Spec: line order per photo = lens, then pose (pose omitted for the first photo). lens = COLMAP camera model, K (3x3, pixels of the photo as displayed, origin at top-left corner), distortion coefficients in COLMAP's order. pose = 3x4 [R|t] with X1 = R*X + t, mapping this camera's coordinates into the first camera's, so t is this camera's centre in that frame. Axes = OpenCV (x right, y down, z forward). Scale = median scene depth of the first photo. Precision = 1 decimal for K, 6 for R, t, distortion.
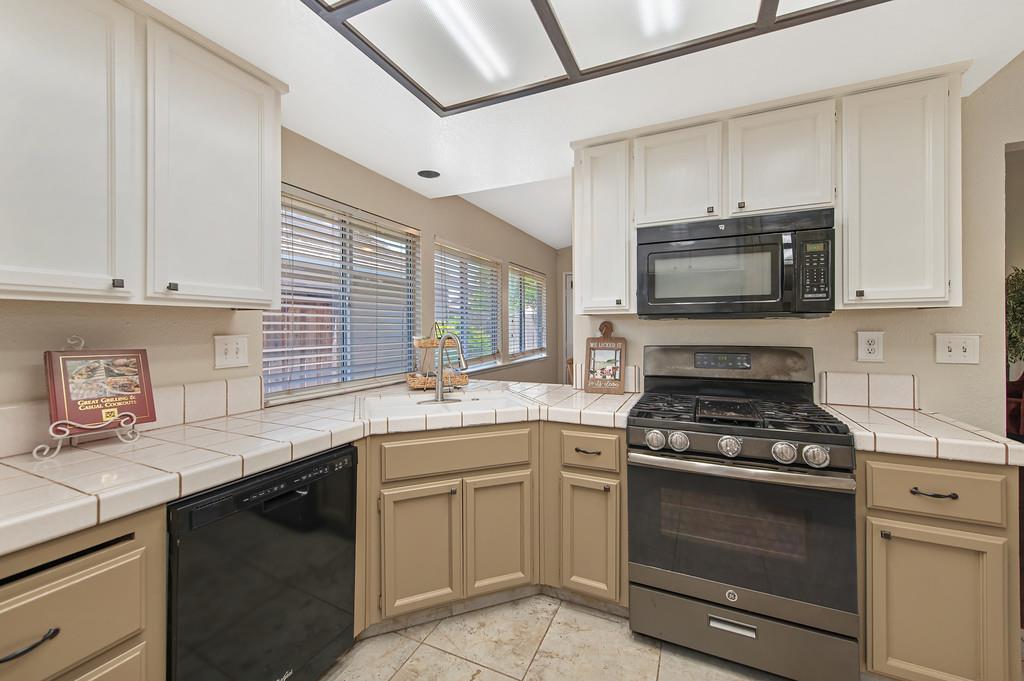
lens RADIAL K [[415.2, 0, 496.2], [0, 415.2, 329.0], [0, 0, 1]] dist [0.010147, -0.001554]
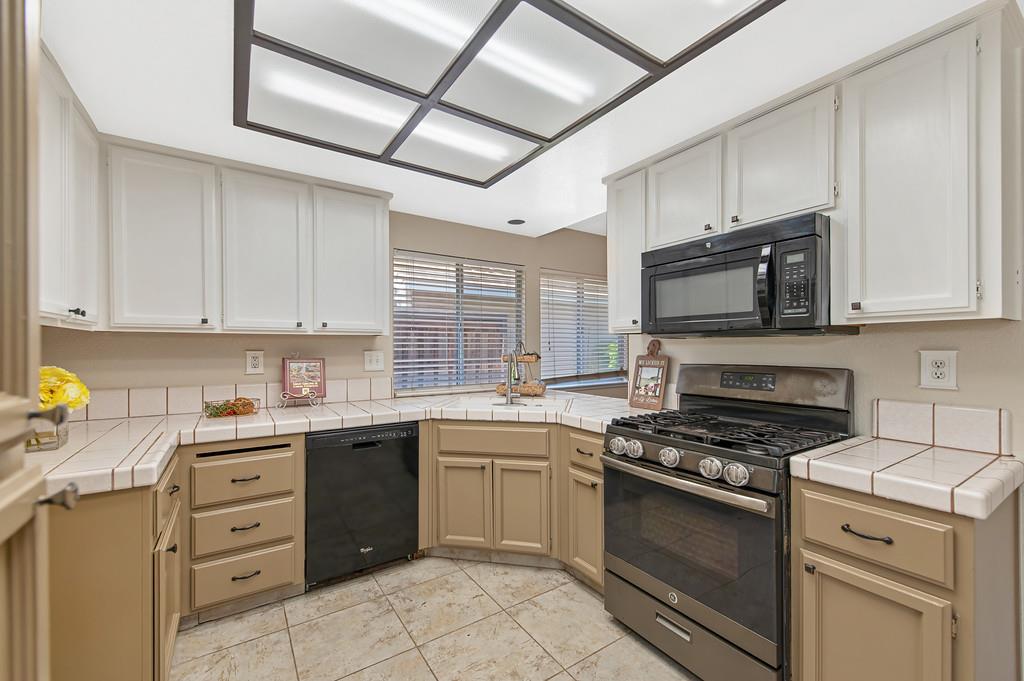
lens RADIAL K [[415.2, 0, 487.1], [0, 415.2, 349.8], [0, 0, 1]] dist [0.010147, -0.001554]
pose [[0.839204, 0.003478, -0.543806, 0.627906], [0.000319, 0.999976, 0.006888, -0.000785], [0.543817, -0.005954, 0.839183, -0.124803]]
